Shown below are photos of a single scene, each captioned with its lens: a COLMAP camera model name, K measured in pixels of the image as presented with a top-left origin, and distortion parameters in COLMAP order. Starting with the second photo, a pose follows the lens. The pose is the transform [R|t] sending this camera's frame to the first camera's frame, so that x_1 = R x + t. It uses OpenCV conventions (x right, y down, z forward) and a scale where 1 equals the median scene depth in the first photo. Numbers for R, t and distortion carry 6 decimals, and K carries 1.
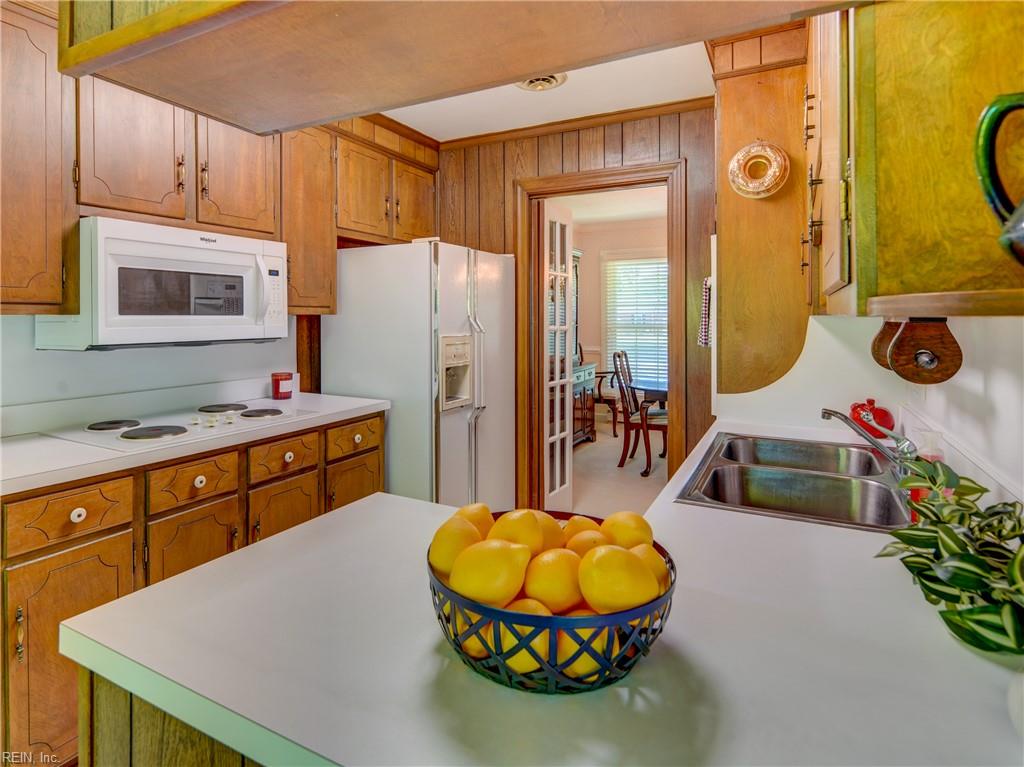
lens RADIAL K [[565.2, 0, 495.3], [0, 565.2, 318.6], [0, 0, 1]] dist [0.004220, -0.005728]
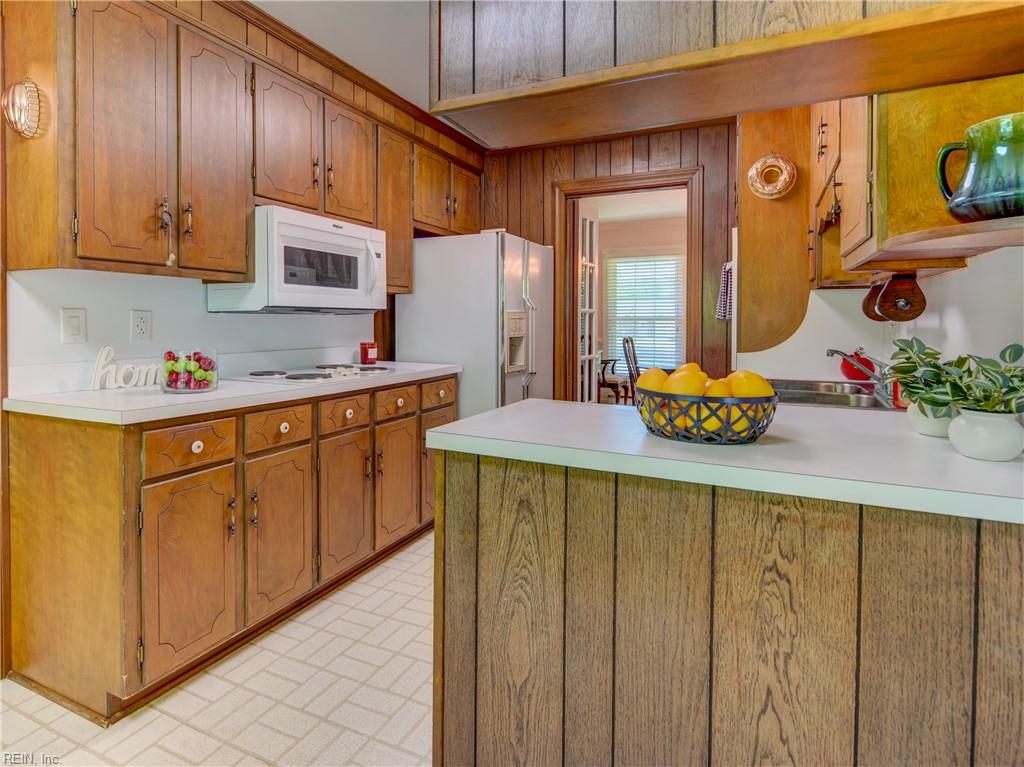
lens RADIAL K [[565.2, 0, 494.2], [0, 565.2, 329.0], [0, 0, 1]] dist [0.004220, -0.005728]
pose [[0.999074, 0.003511, 0.042878, -0.218031], [-0.004024, 0.999921, 0.011883, 0.069845], [-0.042833, -0.012045, 0.999010, -0.257009]]
